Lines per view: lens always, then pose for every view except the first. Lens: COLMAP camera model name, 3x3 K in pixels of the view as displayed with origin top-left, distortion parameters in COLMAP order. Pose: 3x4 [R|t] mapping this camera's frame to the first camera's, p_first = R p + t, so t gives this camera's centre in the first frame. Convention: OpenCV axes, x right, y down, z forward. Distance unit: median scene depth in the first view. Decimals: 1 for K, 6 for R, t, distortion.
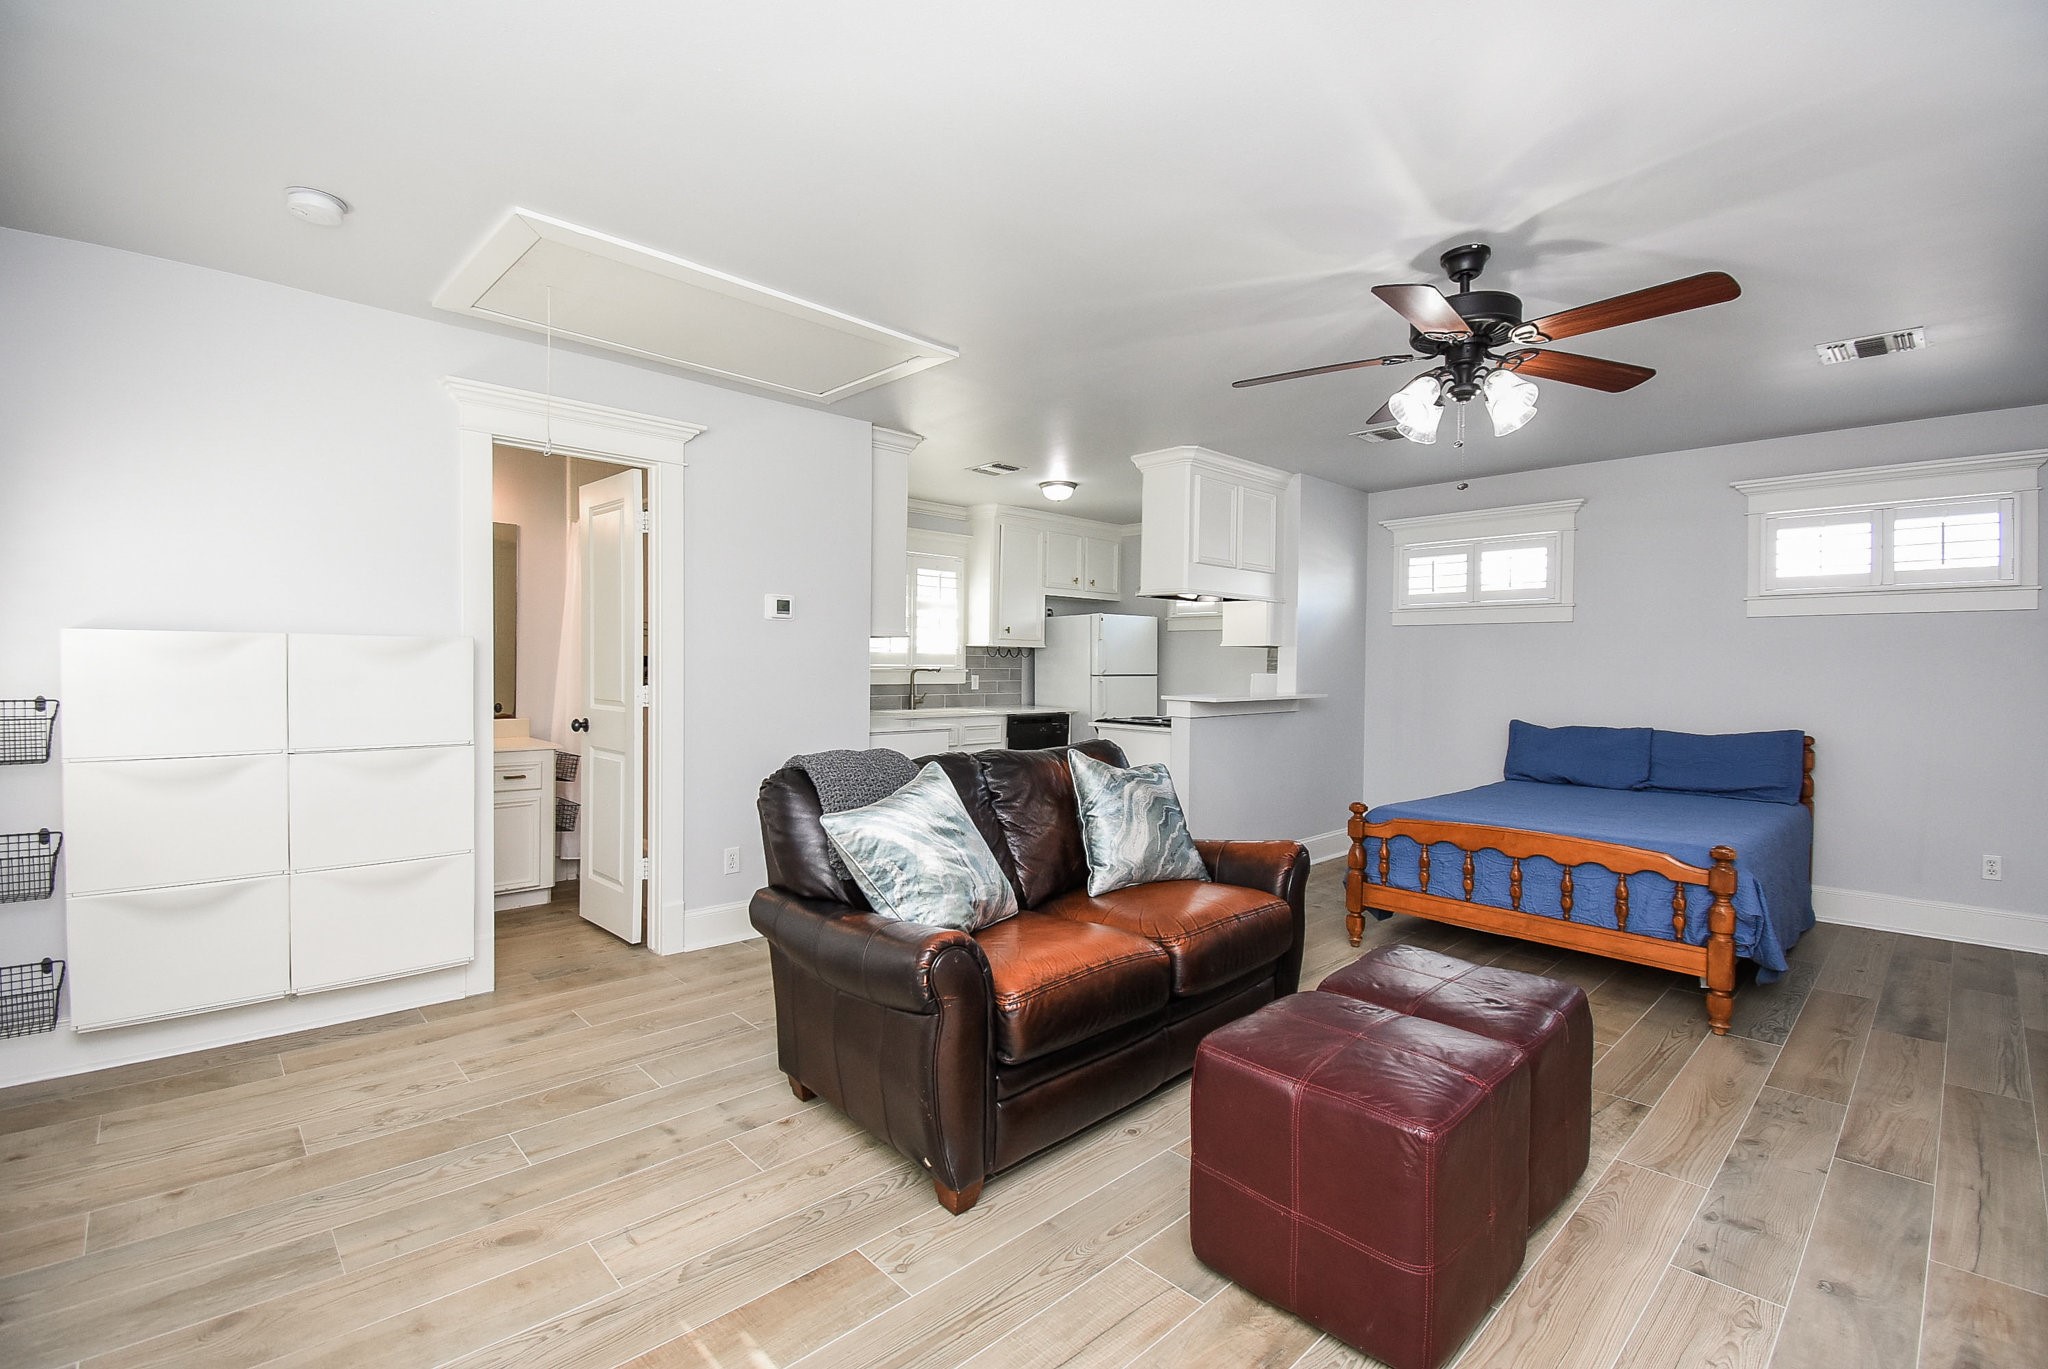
lens RADIAL K [[917.2, 0, 1043.8], [0, 917.2, 669.5], [0, 0, 1]] dist [0.011231, -0.012685]
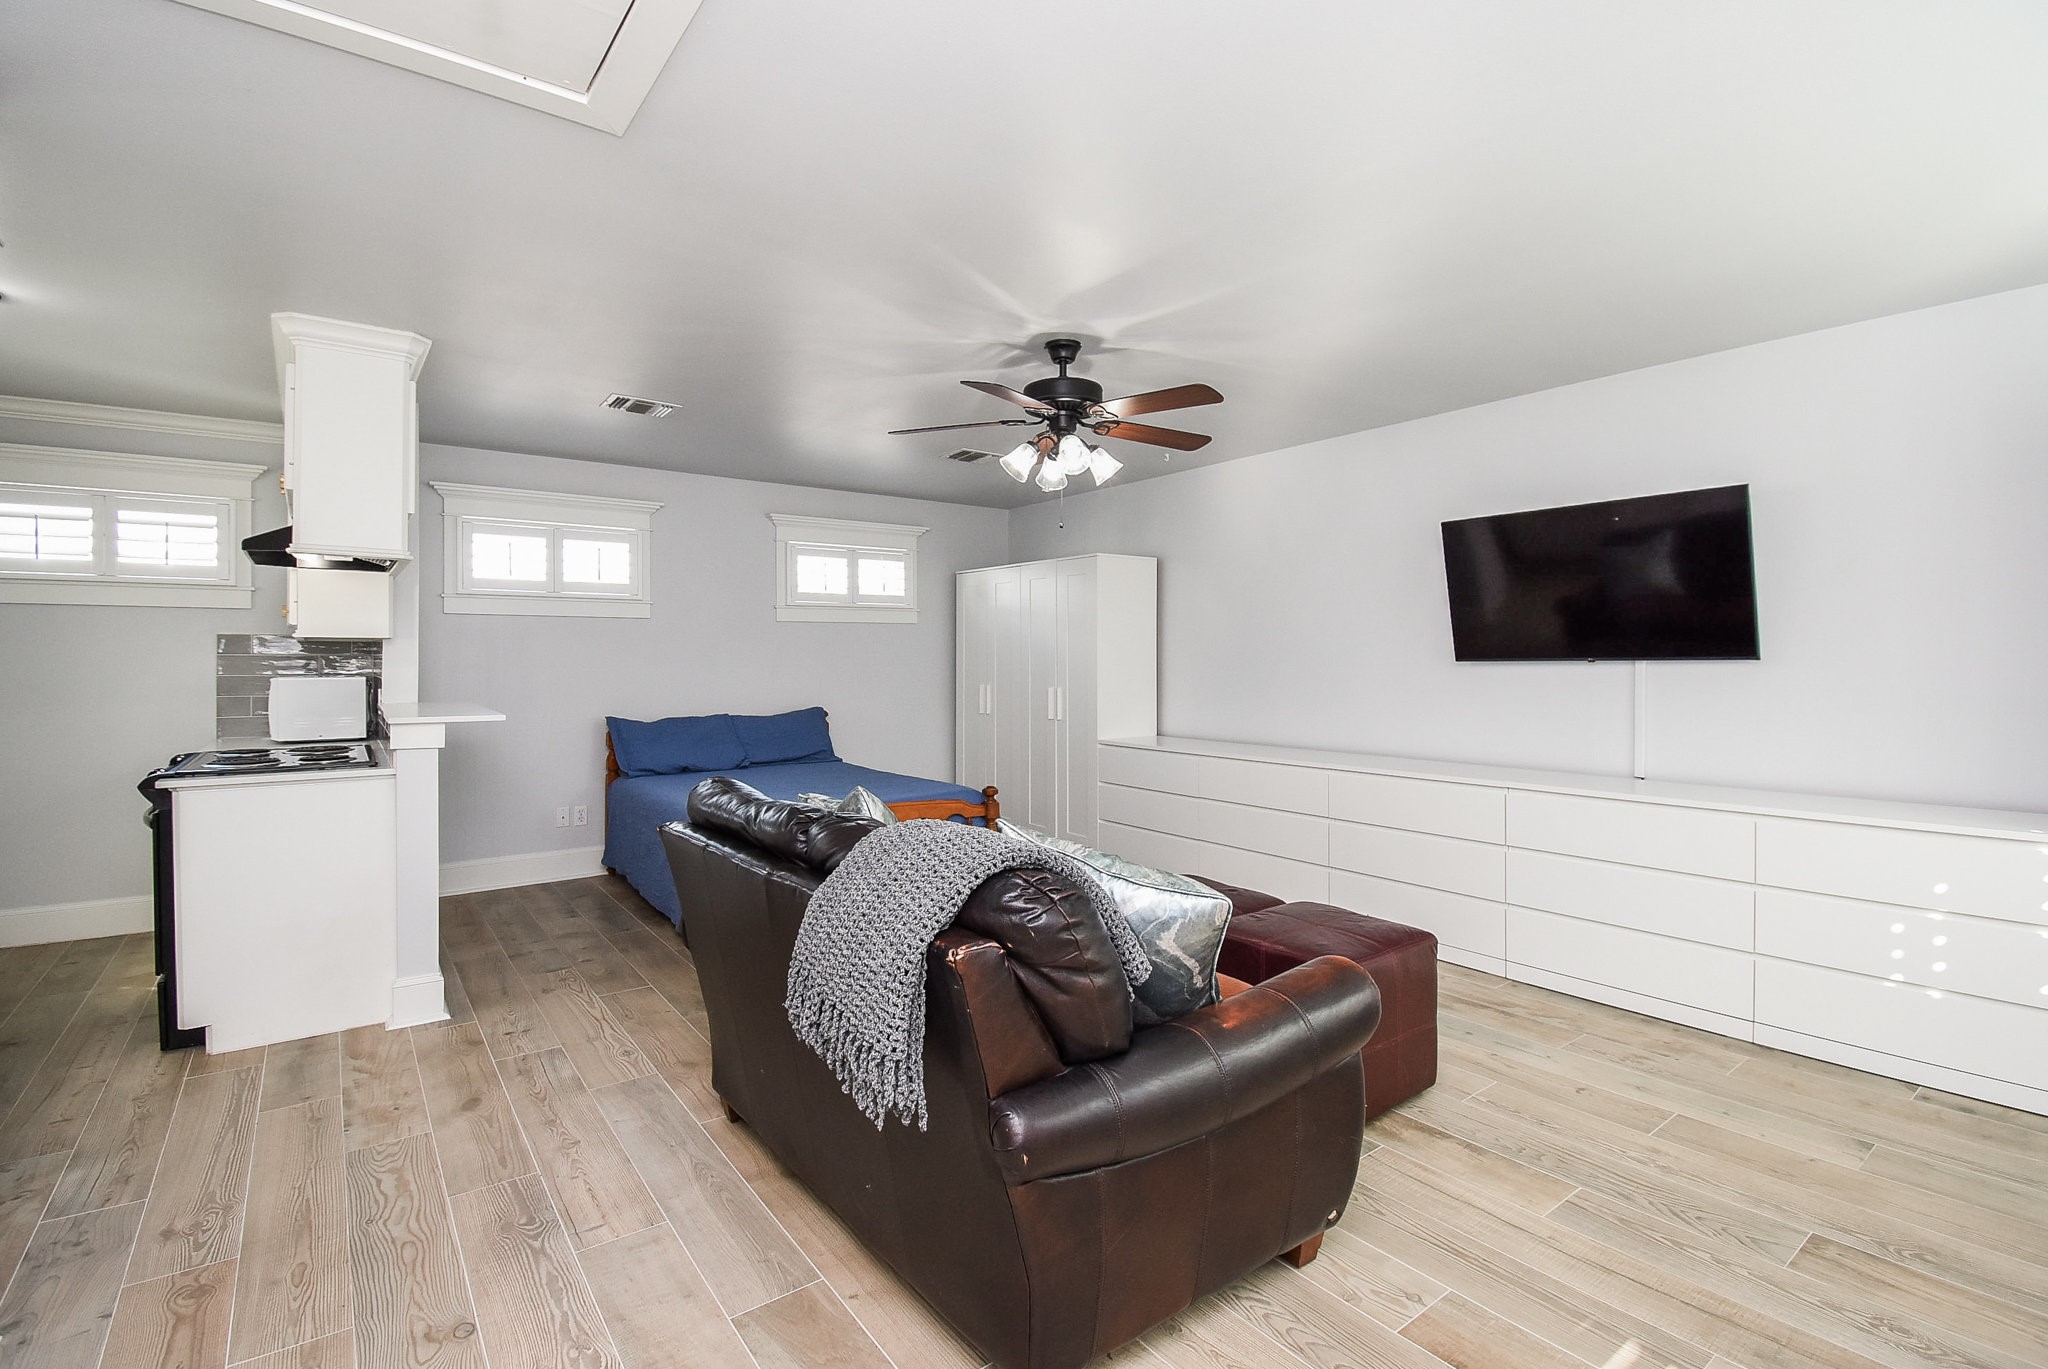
lens RADIAL K [[917.2, 0, 994.9], [0, 917.2, 658.8], [0, 0, 1]] dist [0.011231, -0.012685]
pose [[0.146667, -0.009843, 0.989137, -0.334125], [0.008343, 0.999927, 0.008713, -0.009303], [-0.989151, 0.006974, 0.146738, 0.368732]]
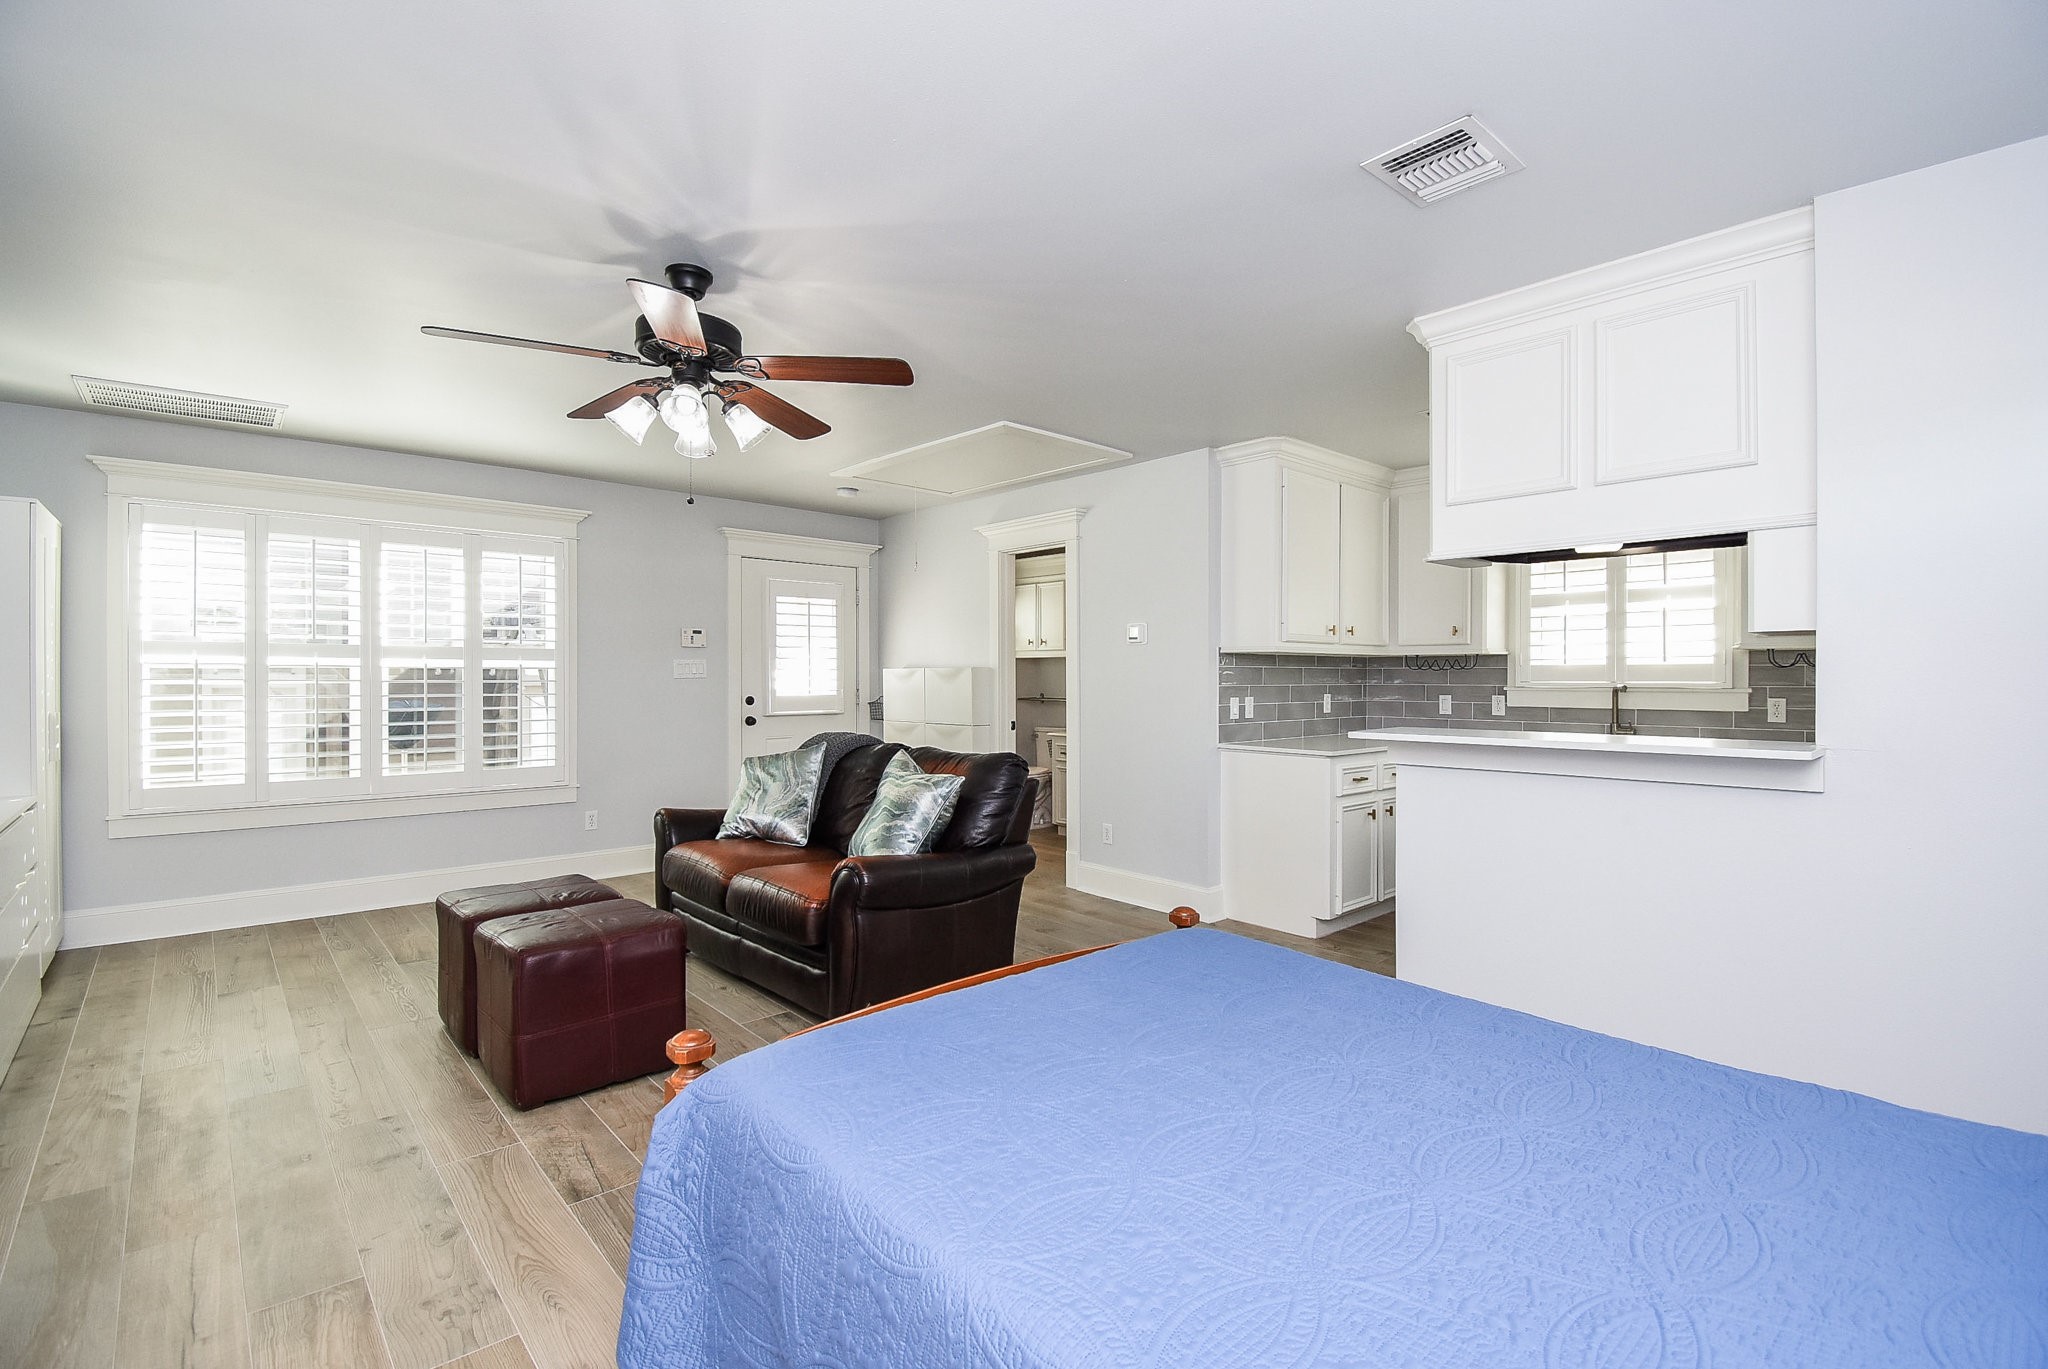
lens RADIAL K [[917.2, 0, 1011.6], [0, 917.2, 670.5], [0, 0, 1]] dist [0.011231, -0.012685]
pose [[-0.047146, -0.017485, -0.998735, 0.585874], [-0.007945, 0.999822, -0.017129, 0.002570], [0.998856, 0.007127, -0.047276, 0.568669]]
